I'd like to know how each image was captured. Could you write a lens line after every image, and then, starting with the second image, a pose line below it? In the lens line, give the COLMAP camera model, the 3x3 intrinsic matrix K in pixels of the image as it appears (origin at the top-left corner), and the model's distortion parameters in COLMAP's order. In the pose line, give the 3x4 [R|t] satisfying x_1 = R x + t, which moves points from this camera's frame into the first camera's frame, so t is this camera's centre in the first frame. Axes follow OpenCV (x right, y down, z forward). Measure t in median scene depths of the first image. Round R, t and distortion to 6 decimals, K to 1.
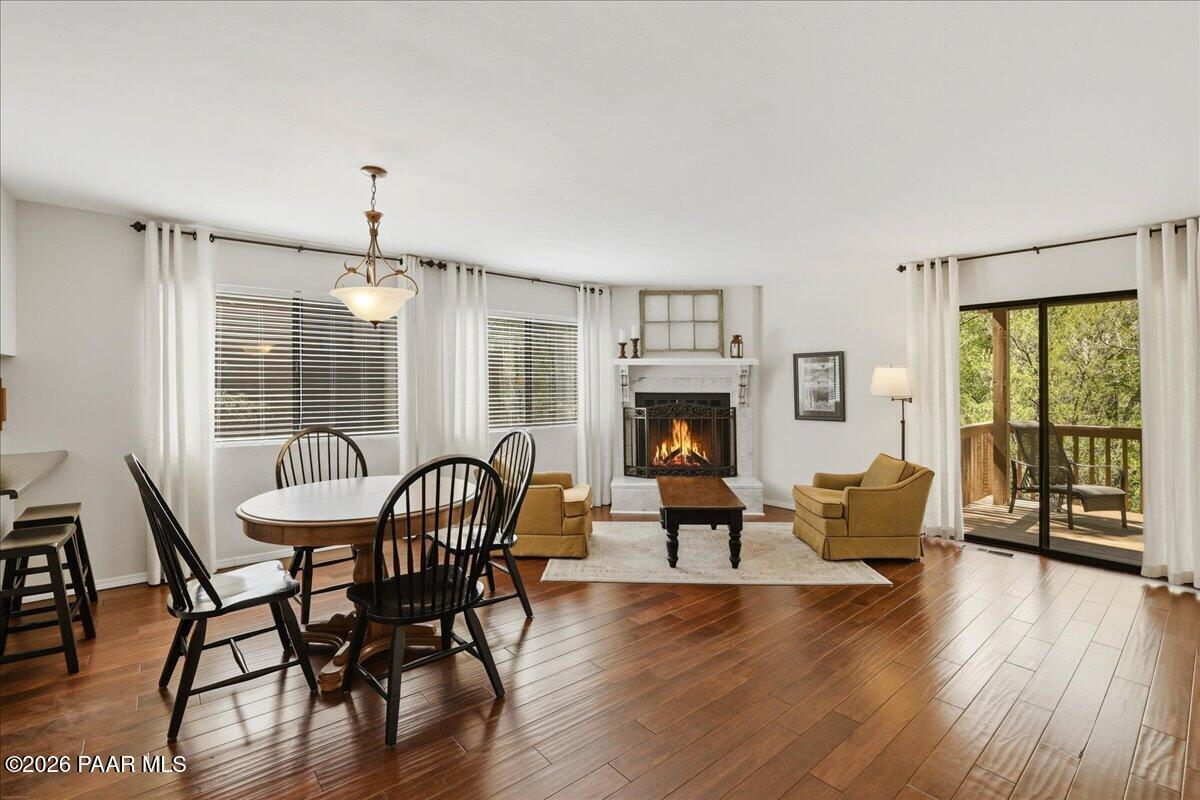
lens RADIAL K [[538.4, 0, 607.3], [0, 538.4, 358.4], [0, 0, 1]] dist [-0.024305, 0.007169]
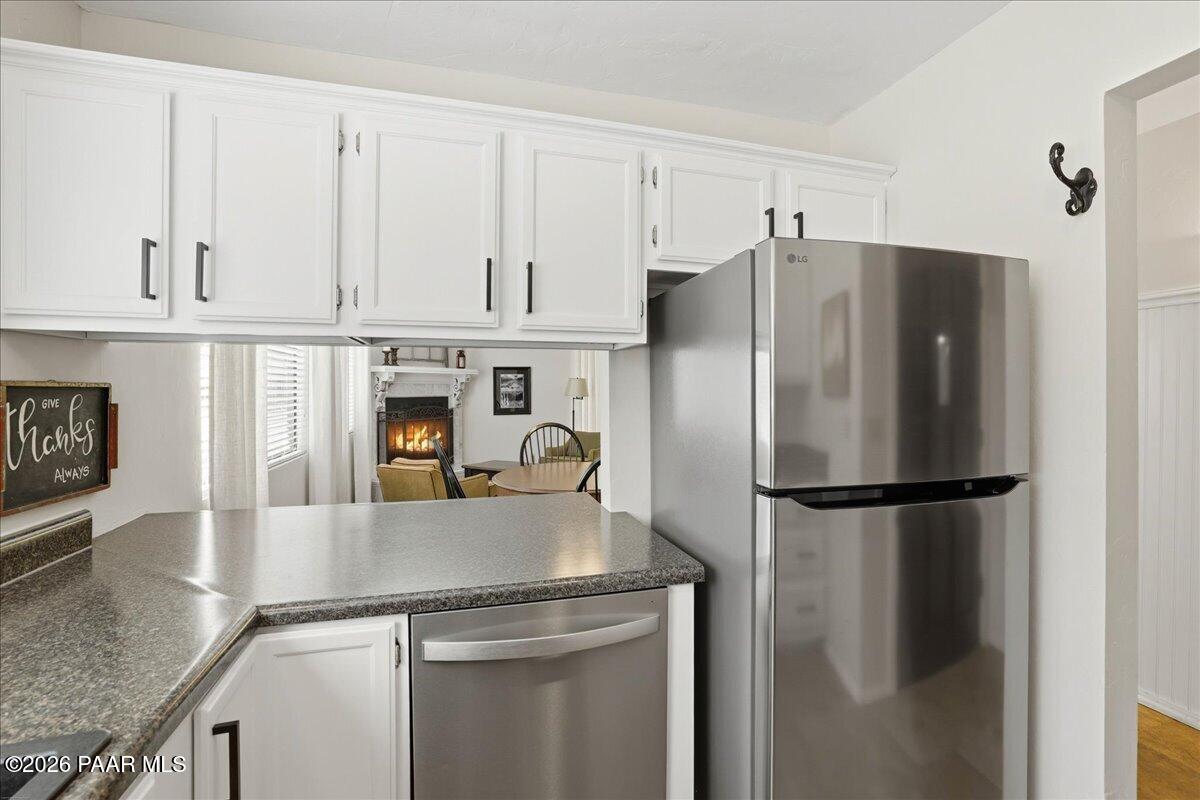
lens RADIAL K [[538.4, 0, 605.1], [0, 538.4, 387.0], [0, 0, 1]] dist [-0.024305, 0.007169]
pose [[0.417679, -0.000358, 0.908595, -0.838918], [-0.041998, 0.998923, 0.019700, 0.003632], [-0.907623, -0.046387, 0.417214, 0.185253]]
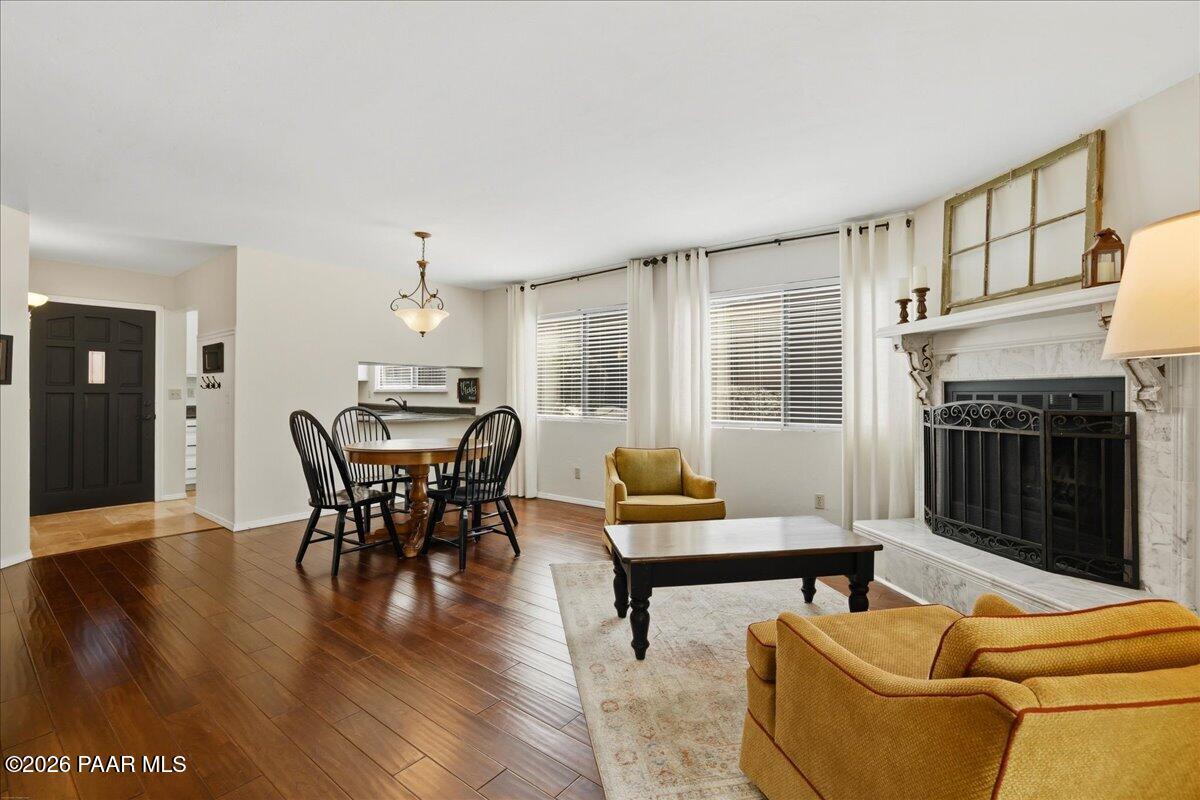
lens RADIAL K [[538.4, 0, 600.0], [0, 538.4, 385.8], [0, 0, 1]] dist [-0.024305, 0.007169]
pose [[0.201090, -0.015940, -0.979443, 0.608656], [0.048557, 0.998801, -0.006285, 0.061645], [0.978369, -0.046295, 0.201623, 0.608130]]
